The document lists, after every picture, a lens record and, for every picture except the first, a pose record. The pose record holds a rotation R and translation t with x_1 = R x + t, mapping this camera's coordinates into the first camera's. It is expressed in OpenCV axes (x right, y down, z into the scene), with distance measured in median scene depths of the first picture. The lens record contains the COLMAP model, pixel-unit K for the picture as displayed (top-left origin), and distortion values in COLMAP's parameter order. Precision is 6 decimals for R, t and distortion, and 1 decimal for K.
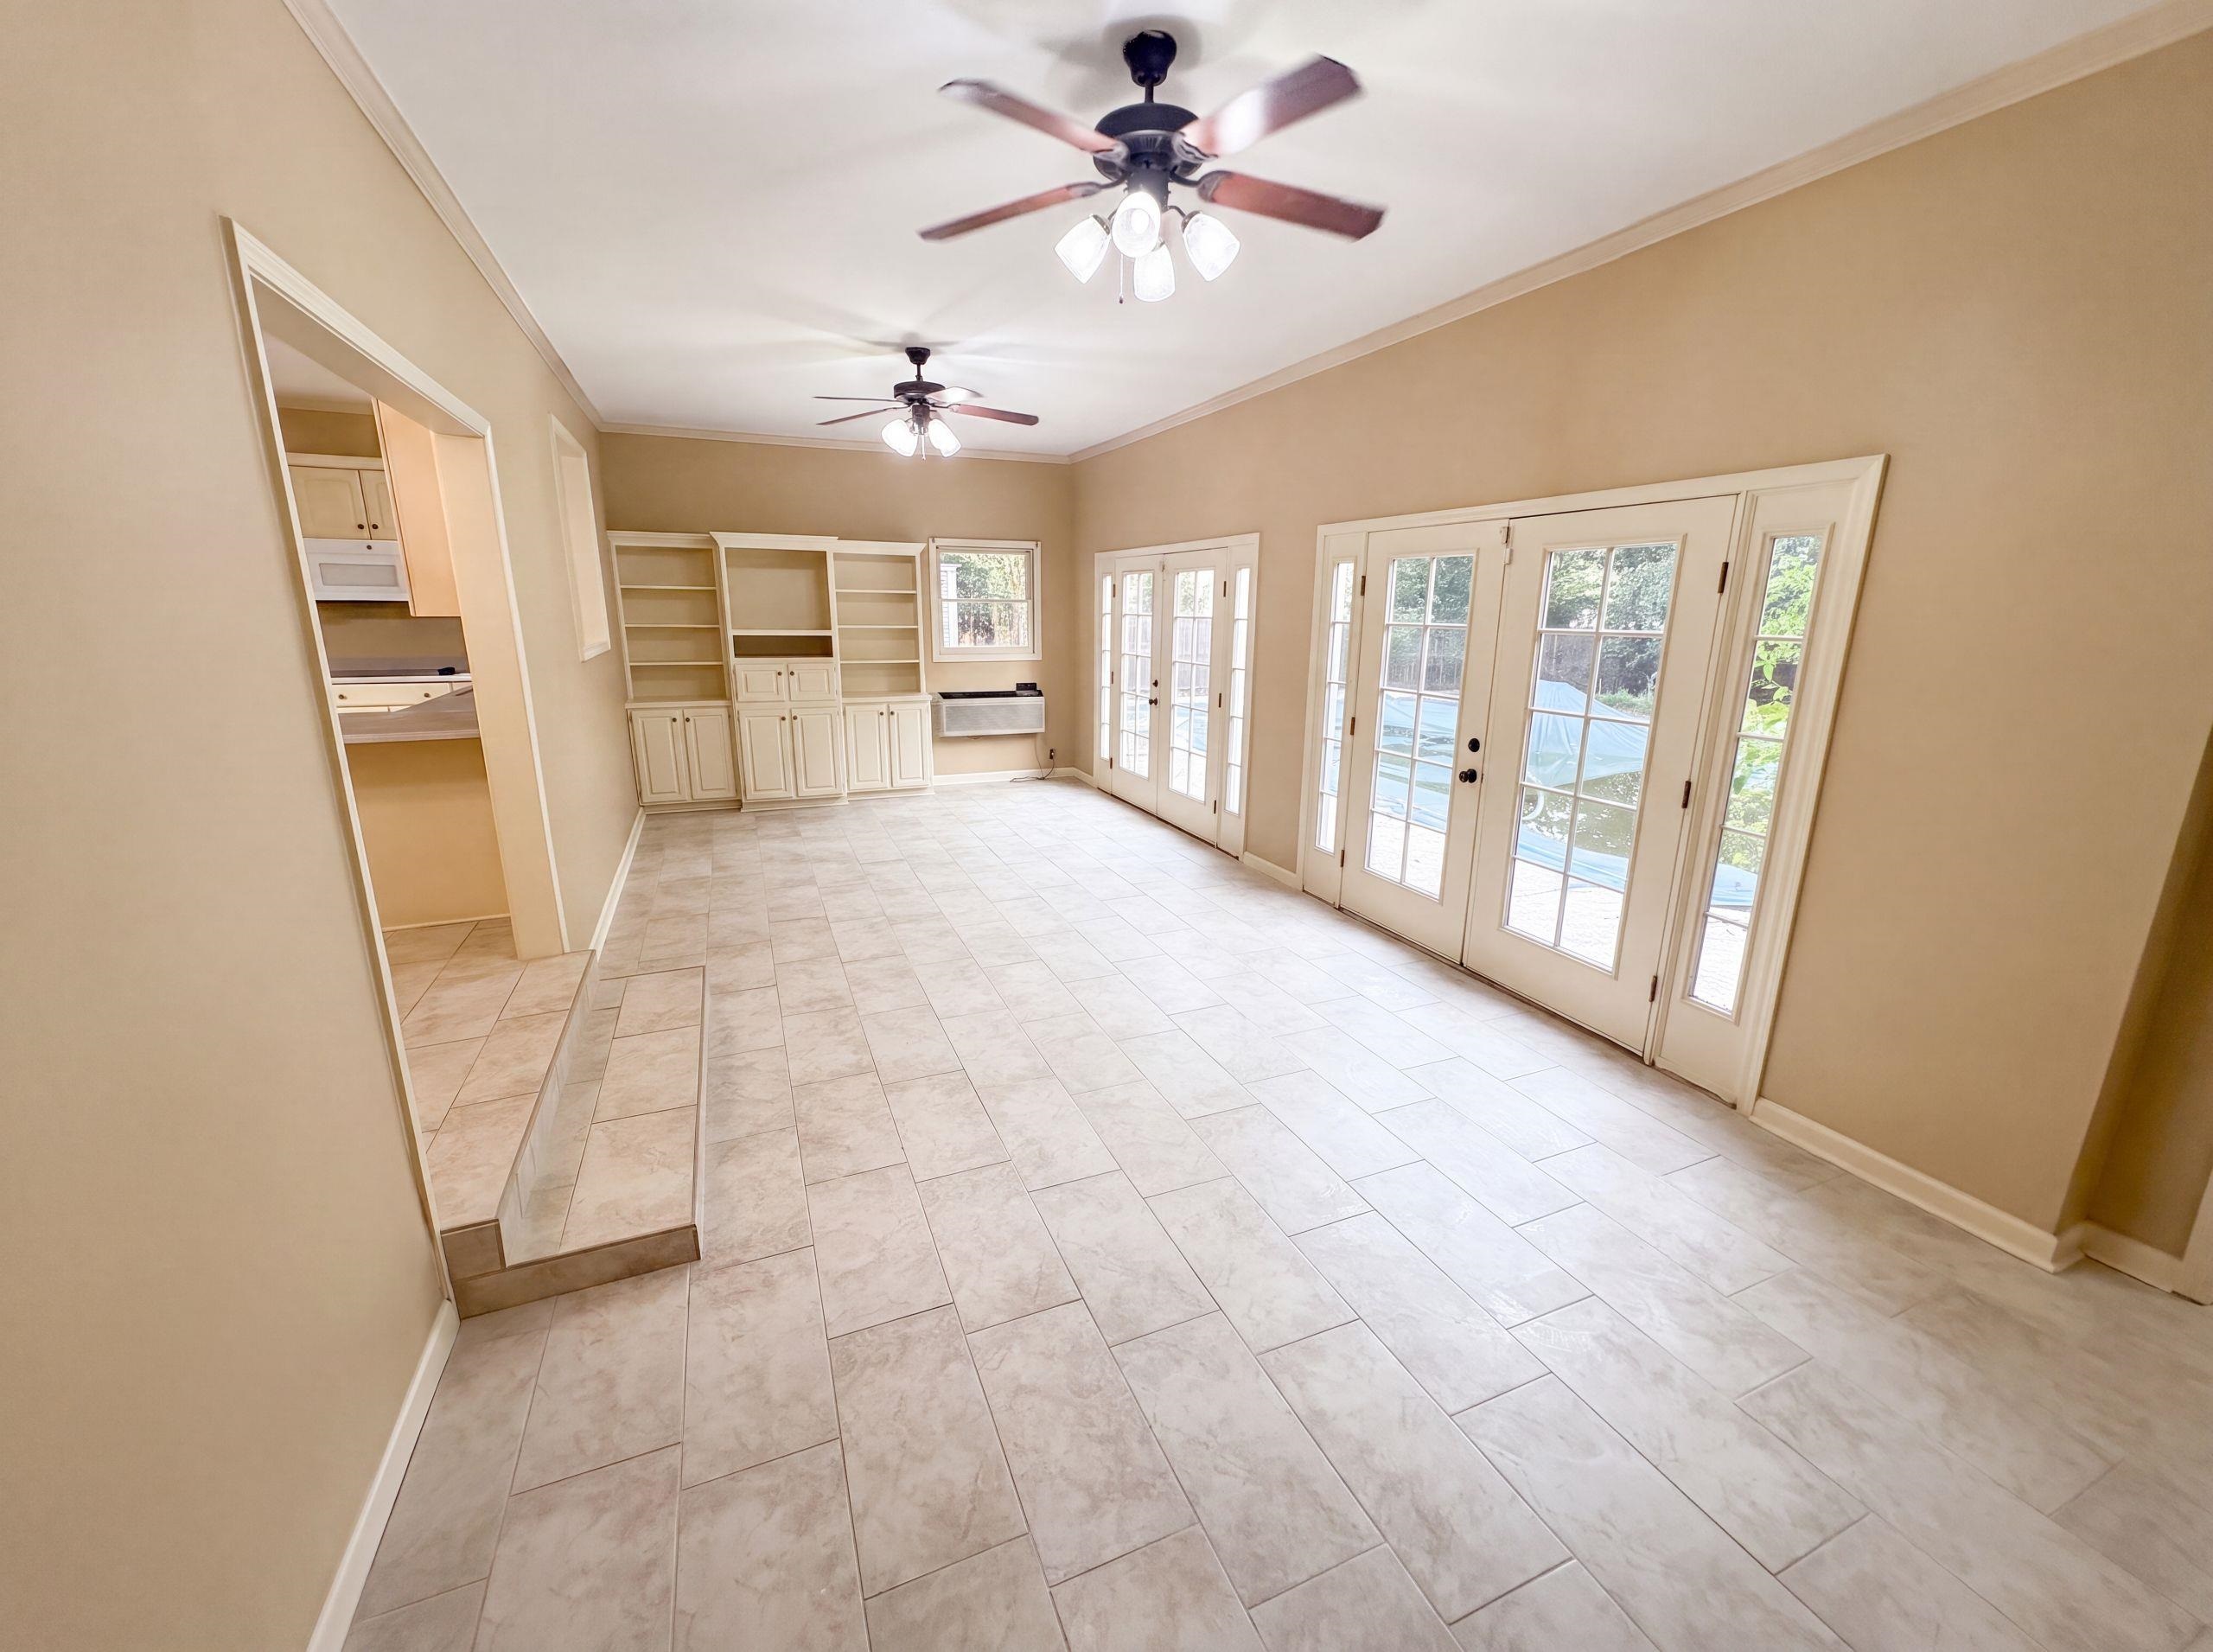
lens RADIAL K [[880.4, 0, 1106.5], [0, 880.4, 826.0], [0, 0, 1]] dist [0.005218, 0.000028]
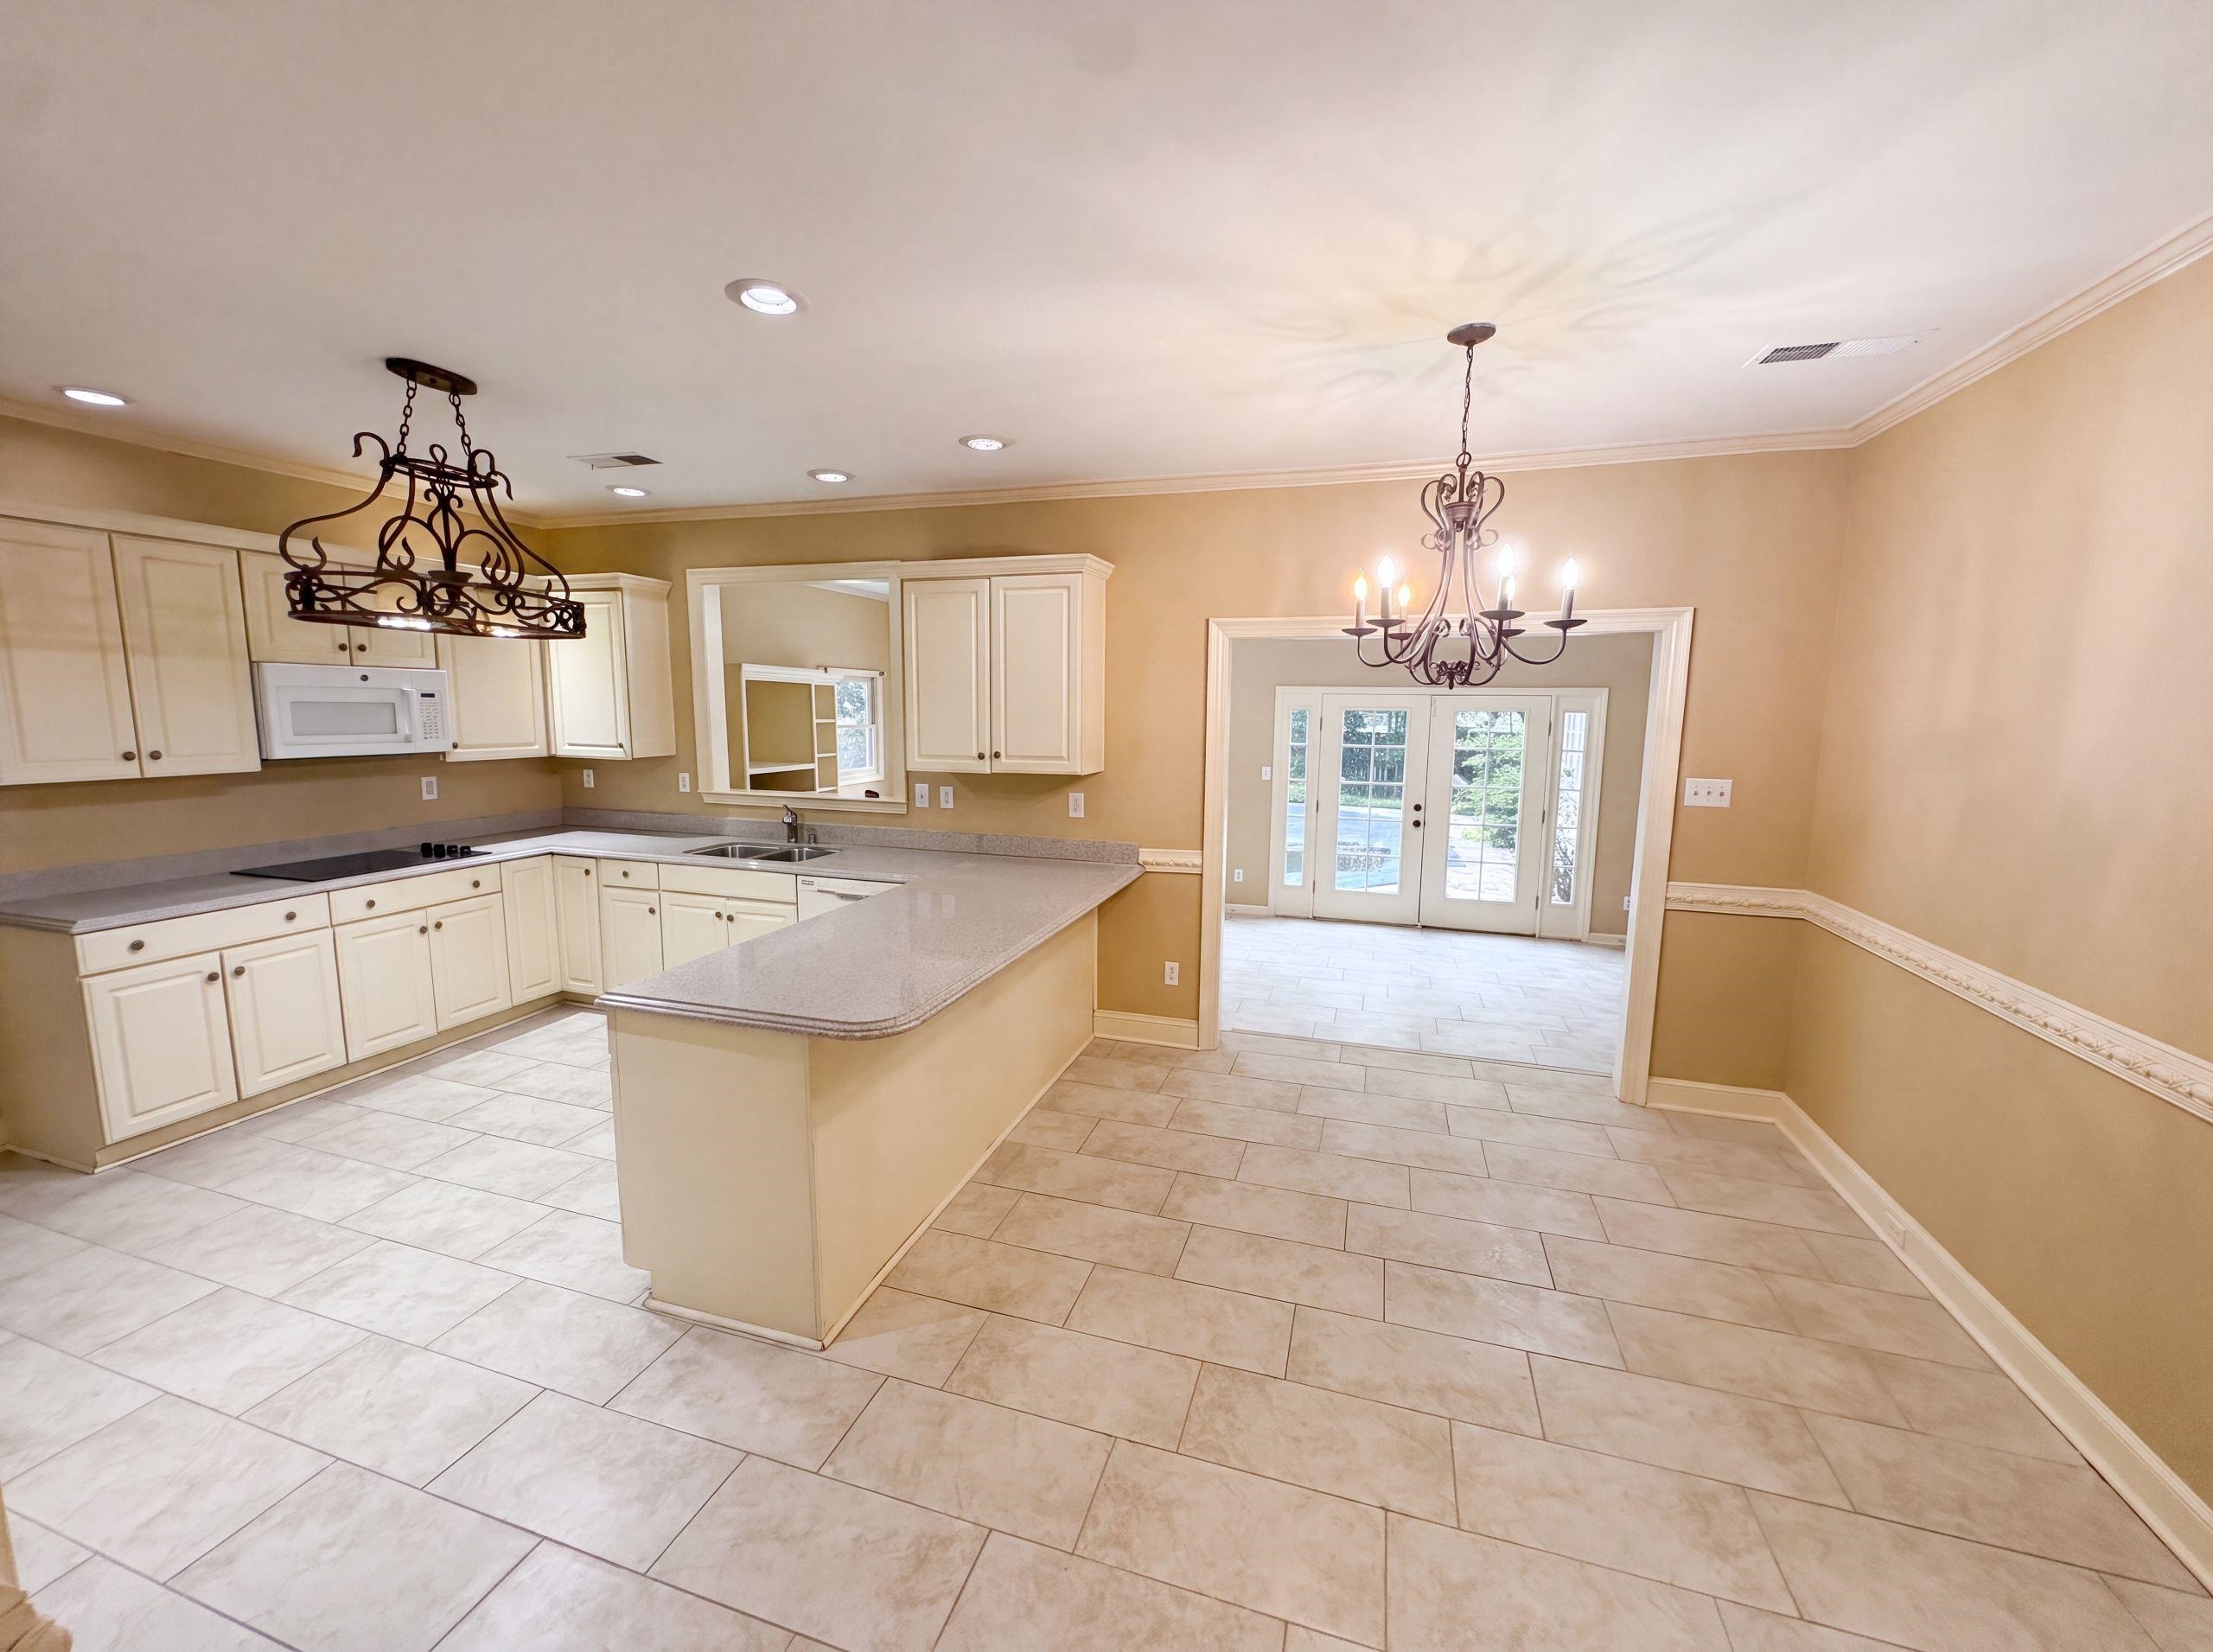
lens RADIAL K [[880.4, 0, 1106.5], [0, 880.4, 826.0], [0, 0, 1]] dist [0.005218, 0.000028]
pose [[0.651091, -0.102743, 0.752014, -1.340813], [0.181022, 0.983224, -0.022396, -0.120940], [-0.737097, 0.150713, 0.658767, 0.221080]]
